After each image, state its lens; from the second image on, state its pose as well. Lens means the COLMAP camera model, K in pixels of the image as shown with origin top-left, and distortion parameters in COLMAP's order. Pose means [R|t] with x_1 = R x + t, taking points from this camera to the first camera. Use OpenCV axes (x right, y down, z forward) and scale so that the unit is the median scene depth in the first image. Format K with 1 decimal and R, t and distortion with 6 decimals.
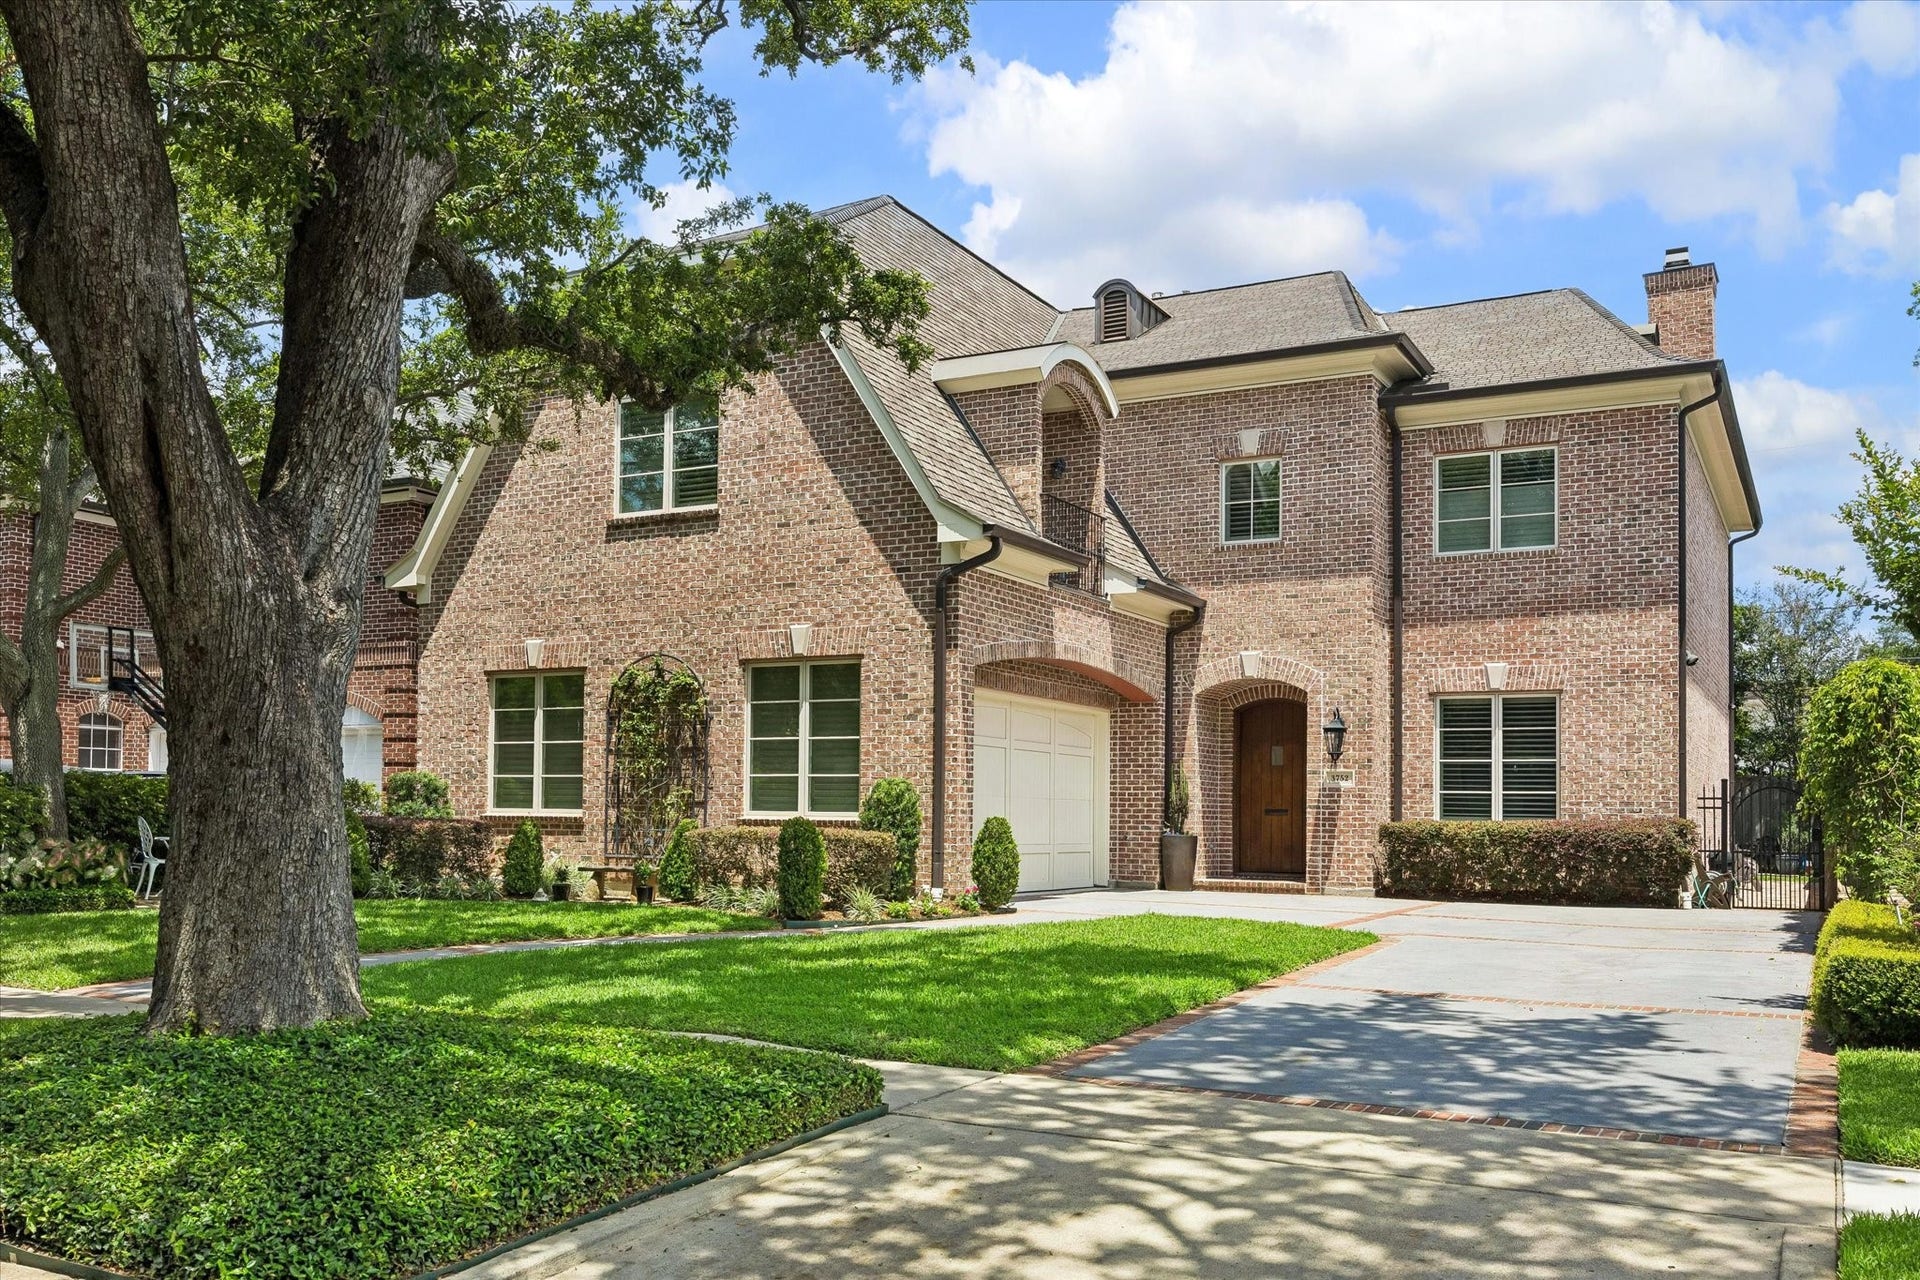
lens RADIAL K [[739.5, 0, 960.3], [0, 739.5, 696.2], [0, 0, 1]] dist [-0.000365, 0.000095]
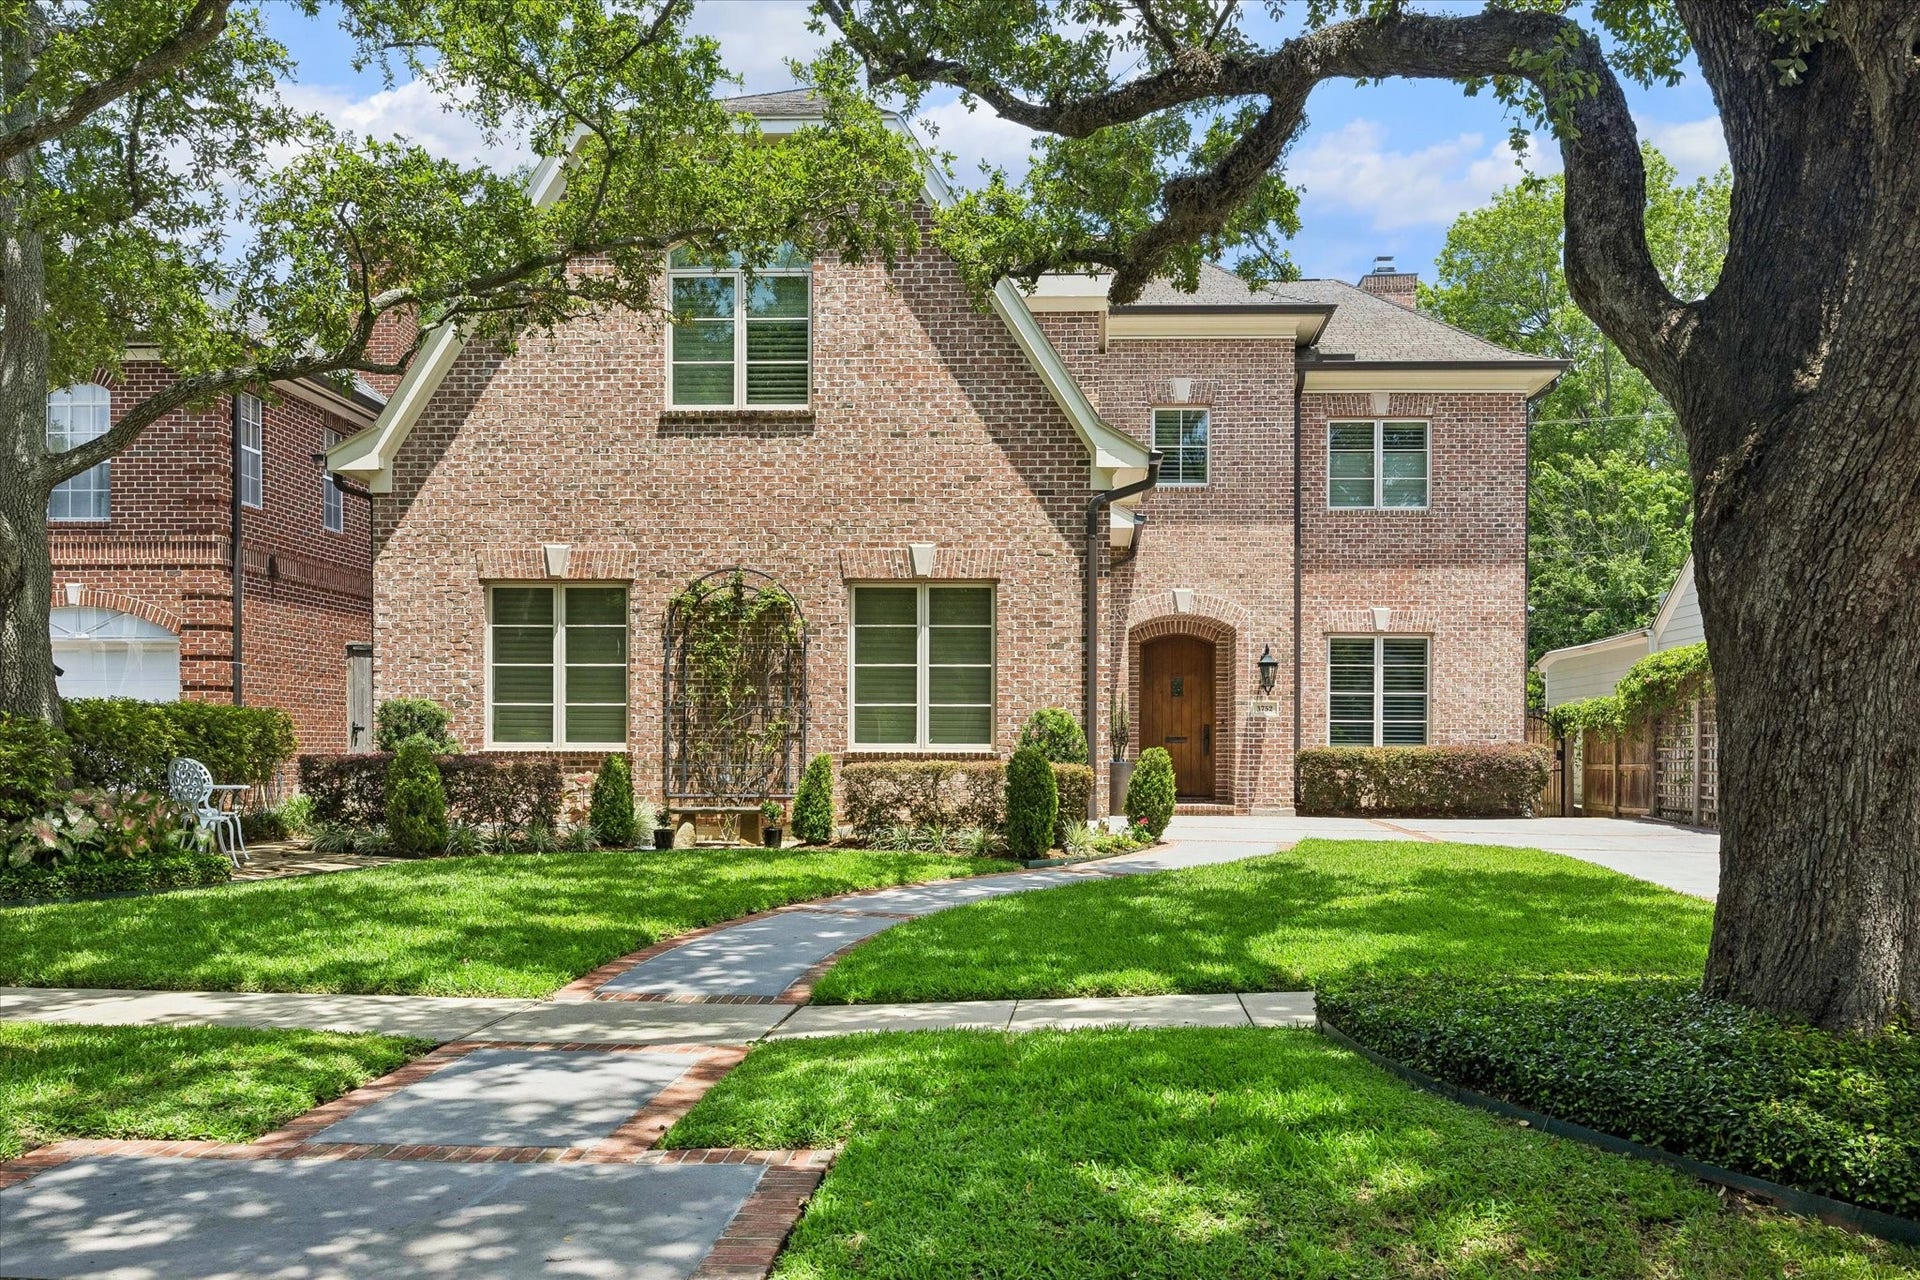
lens RADIAL K [[744.4, 0, 957.5], [0, 744.4, 639.4], [0, 0, 1]] dist [0.000217, 0.000030]
pose [[0.974586, 0.023558, 0.222772, -0.334011], [-0.028041, 0.999463, 0.016981, 0.005635], [-0.222252, -0.022796, 0.974723, 0.063779]]
